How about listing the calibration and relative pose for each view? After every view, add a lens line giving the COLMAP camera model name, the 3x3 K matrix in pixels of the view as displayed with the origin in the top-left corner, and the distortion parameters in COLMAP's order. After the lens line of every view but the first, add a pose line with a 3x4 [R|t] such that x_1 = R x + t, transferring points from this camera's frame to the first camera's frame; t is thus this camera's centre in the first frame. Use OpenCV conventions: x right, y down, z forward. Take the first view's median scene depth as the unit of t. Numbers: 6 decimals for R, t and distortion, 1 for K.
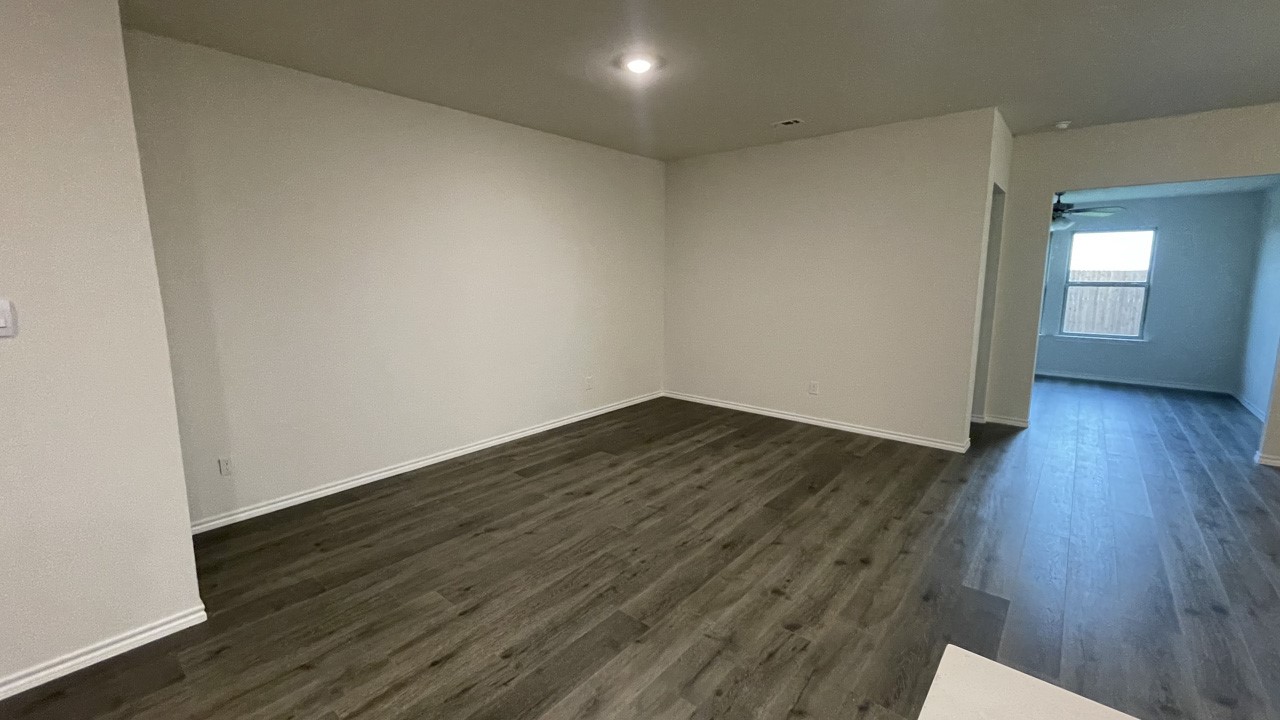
lens RADIAL K [[522.6, 0, 619.3], [0, 522.6, 382.3], [0, 0, 1]] dist [0.000121, 0.000009]
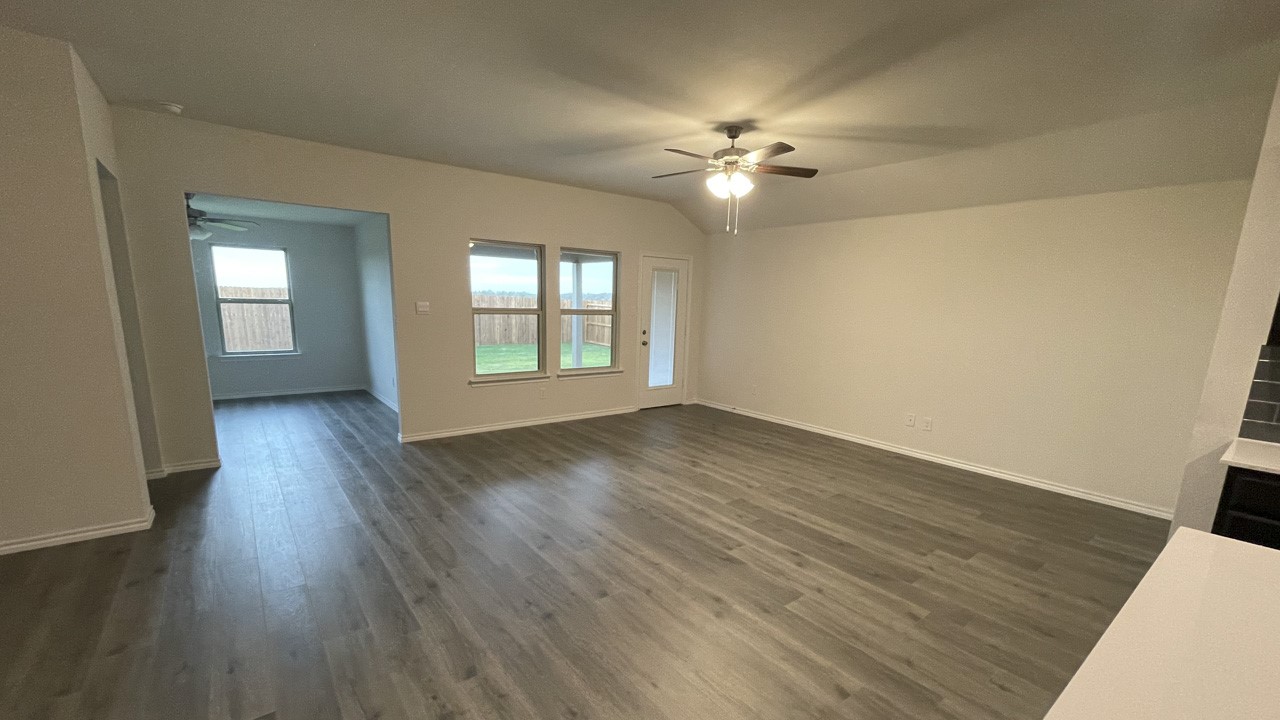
lens RADIAL K [[522.6, 0, 619.3], [0, 522.6, 382.3], [0, 0, 1]] dist [0.000121, 0.000009]
pose [[0.202025, -0.141870, 0.969051, 0.100650], [0.169981, 0.979515, 0.107965, -0.030494], [-0.964517, 0.142909, 0.222001, 0.156842]]
